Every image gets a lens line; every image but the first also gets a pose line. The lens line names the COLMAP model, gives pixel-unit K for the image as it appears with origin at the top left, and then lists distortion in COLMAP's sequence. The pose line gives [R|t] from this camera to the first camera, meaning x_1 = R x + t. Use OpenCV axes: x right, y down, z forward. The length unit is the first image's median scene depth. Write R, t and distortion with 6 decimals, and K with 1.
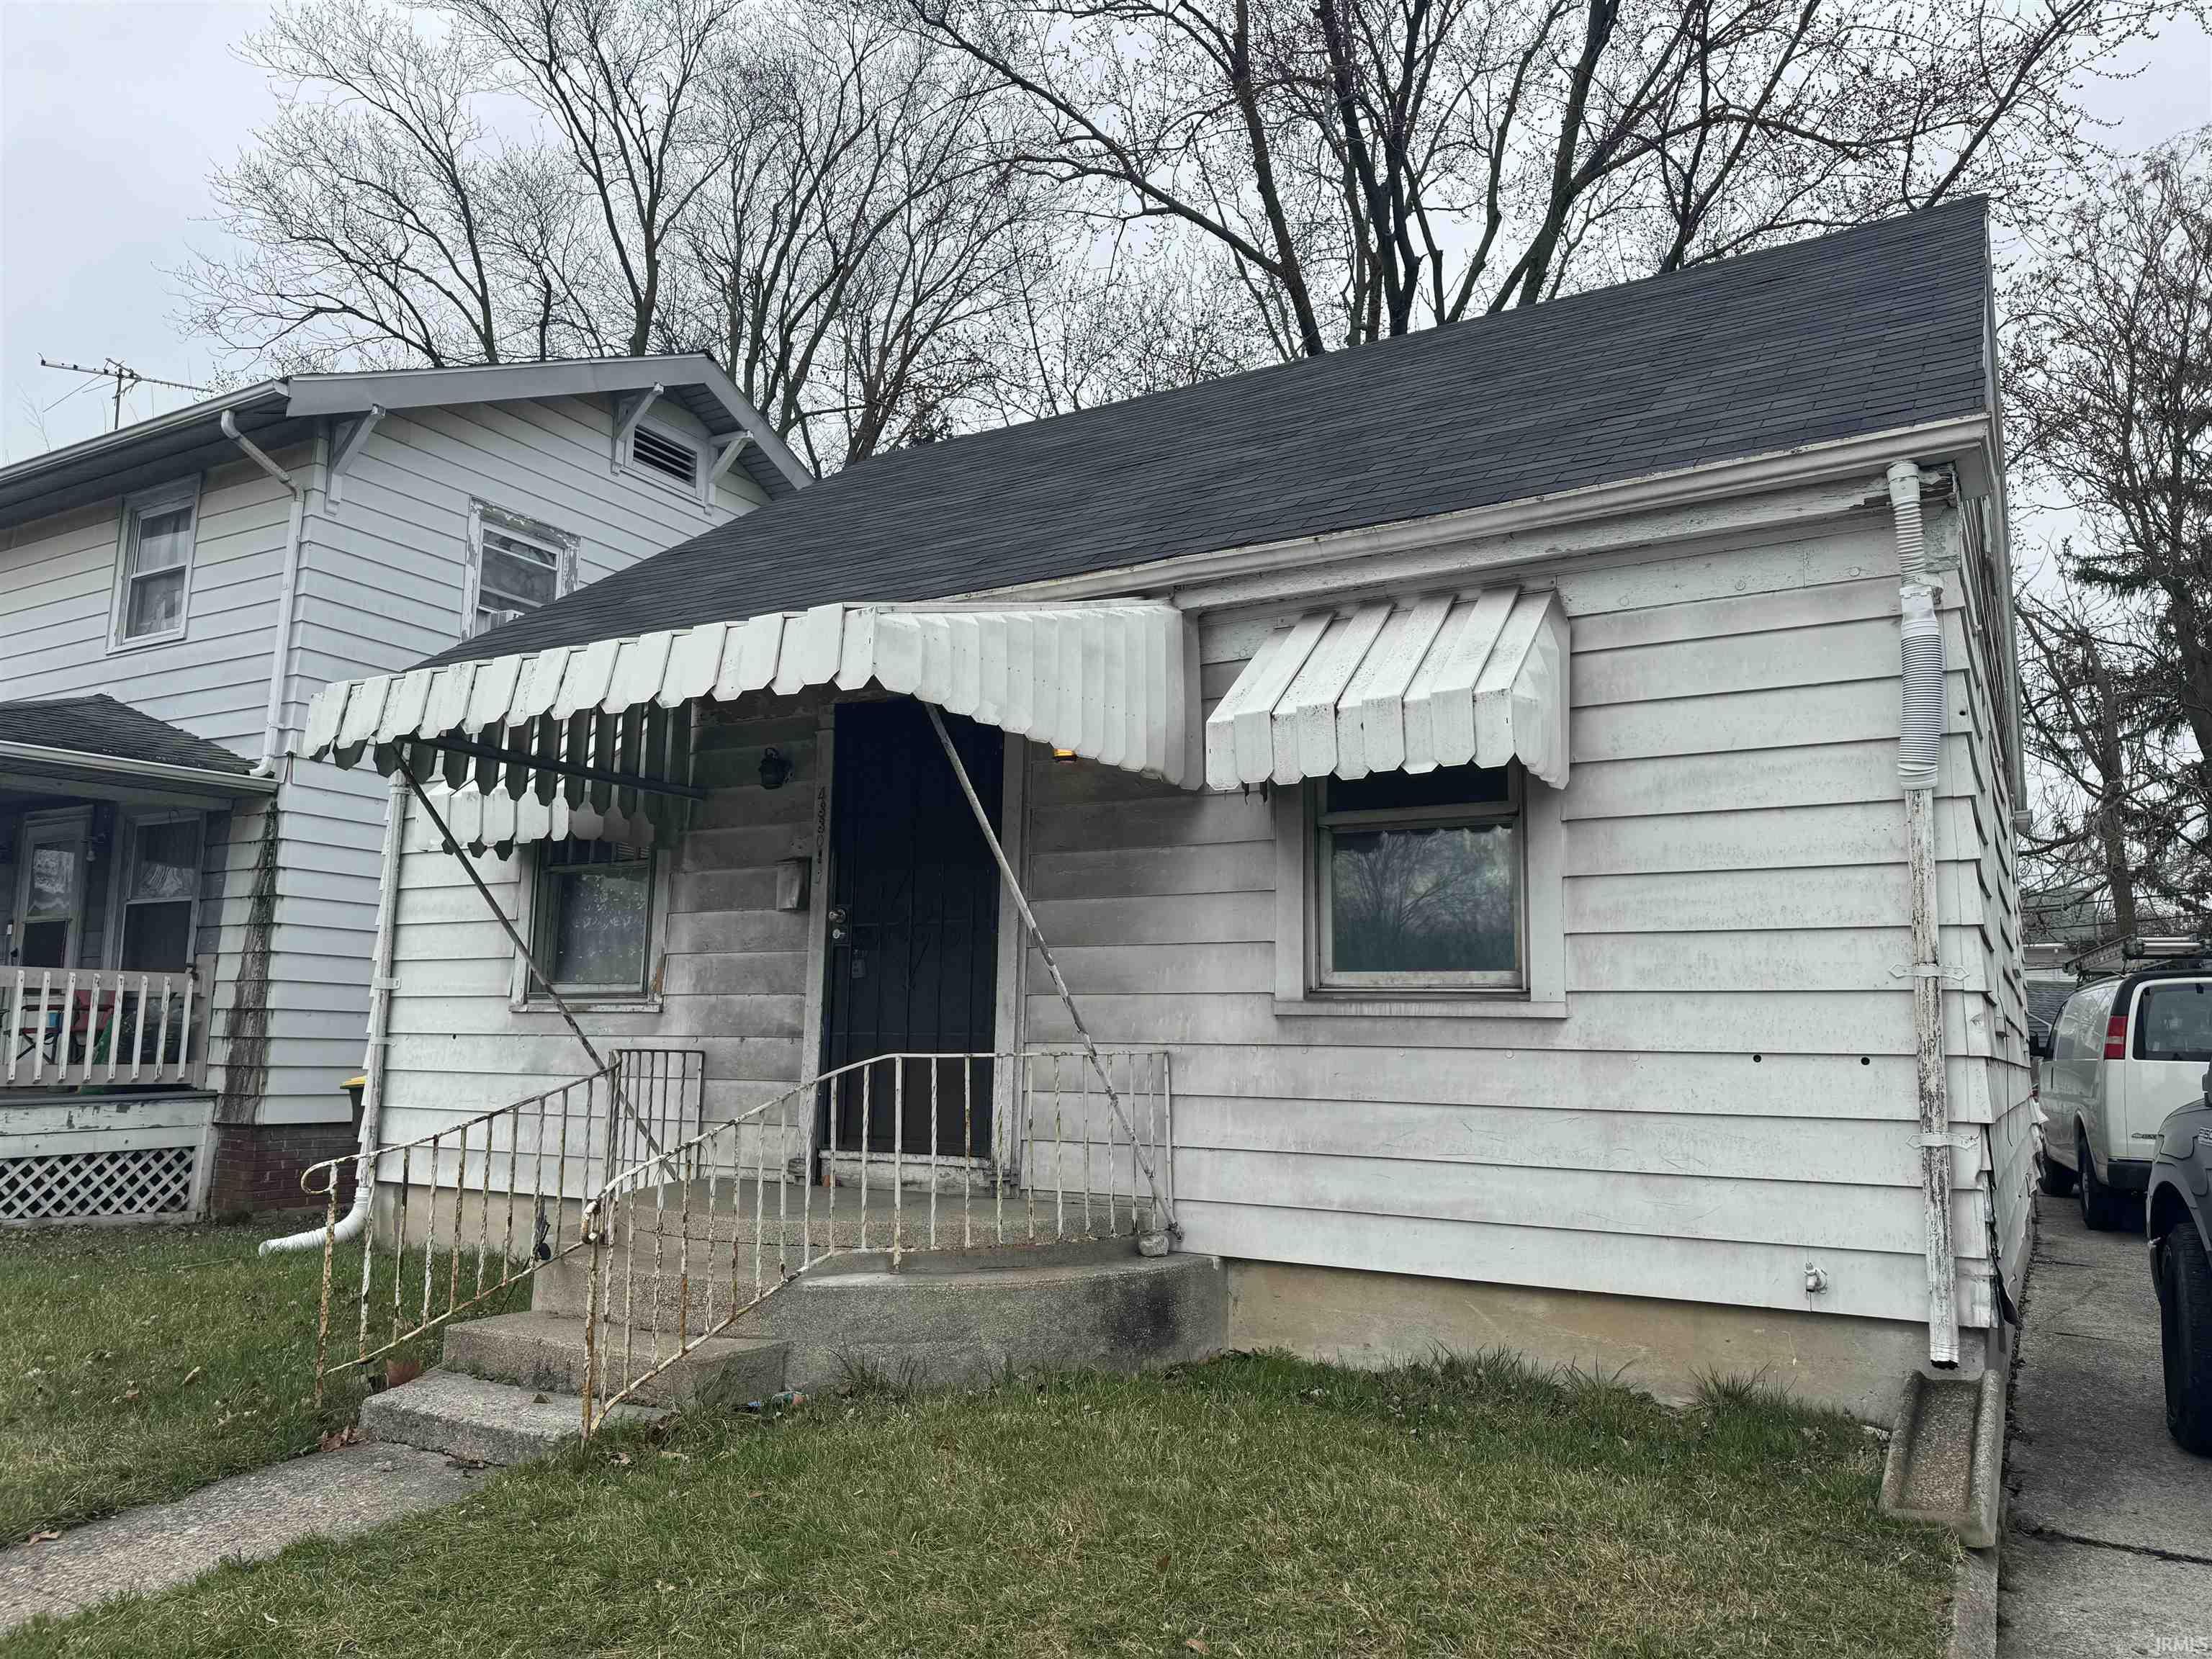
lens RADIAL K [[1534.7, 0, 1106.0], [0, 1534.7, 829.5], [0, 0, 1]] dist [0.128898, -0.252058]
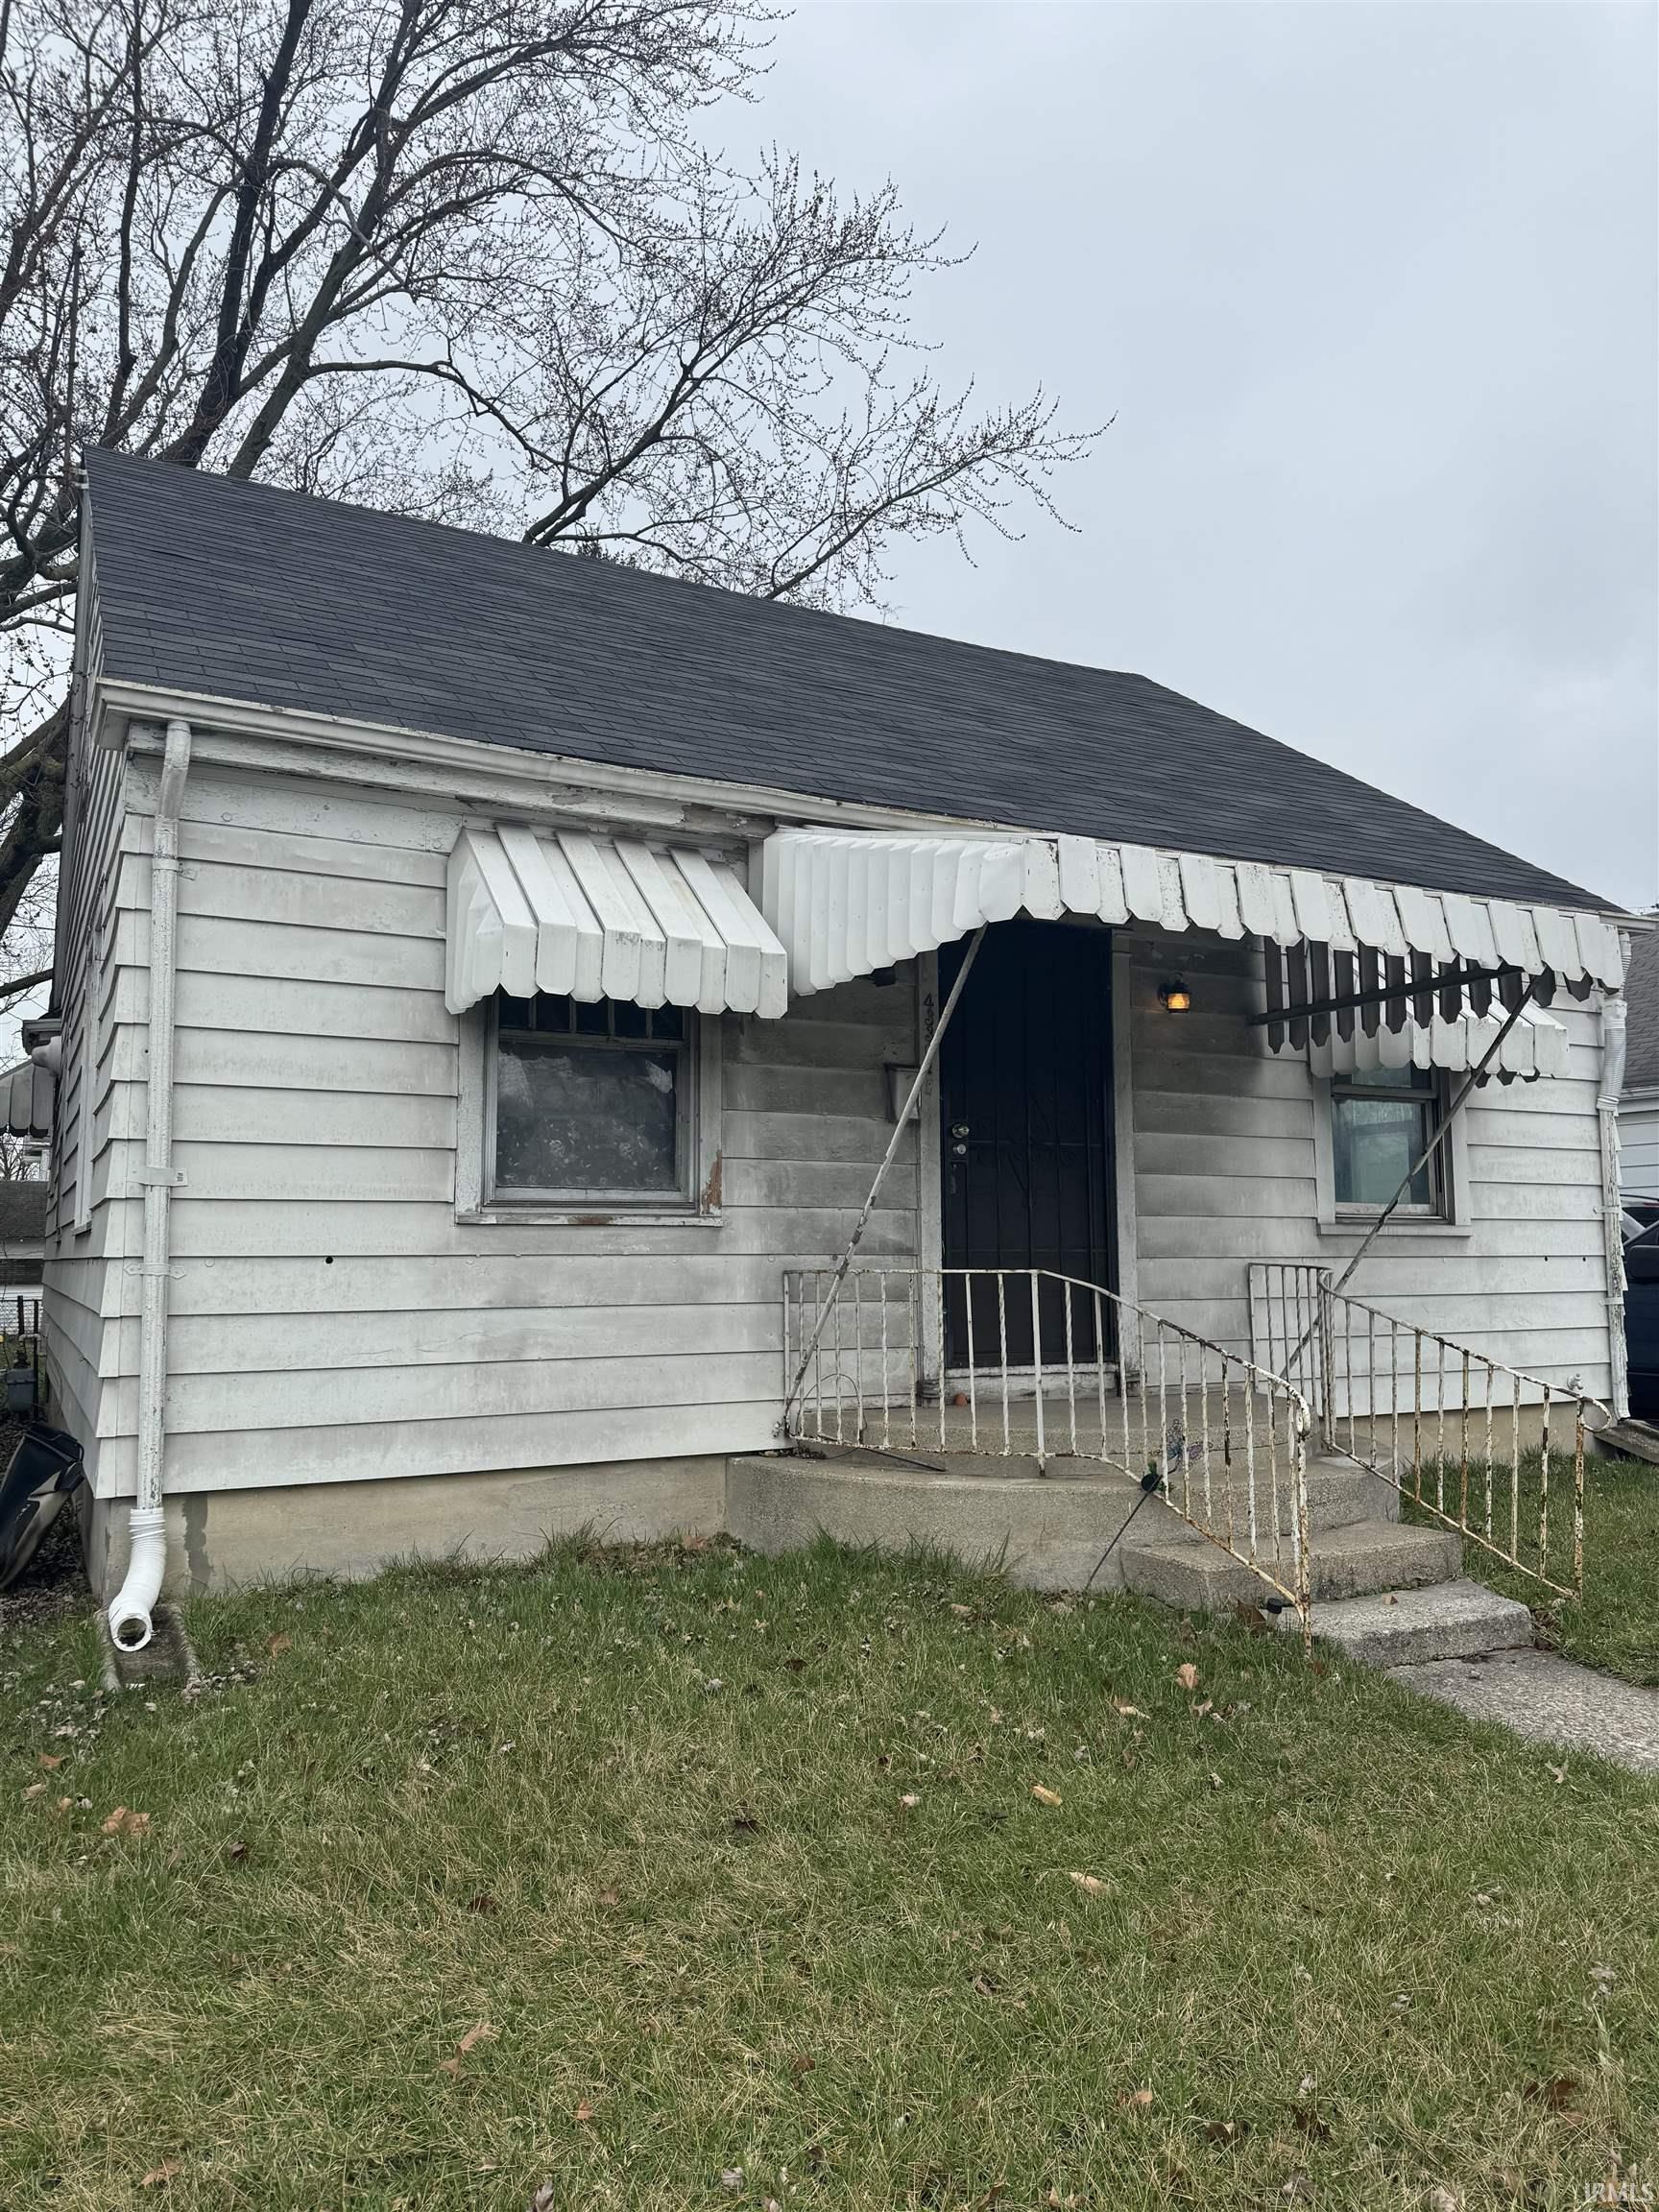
lens RADIAL K [[1420.7, 0, 829.5], [0, 1420.7, 1106.0], [0, 0, 1]] dist [0.043295, -0.000142]
pose [[0.552563, 0.072471, 0.830315, -0.982247], [-0.105434, 0.994287, -0.016618, 0.065194], [-0.826776, -0.078361, 0.557047, 0.577330]]
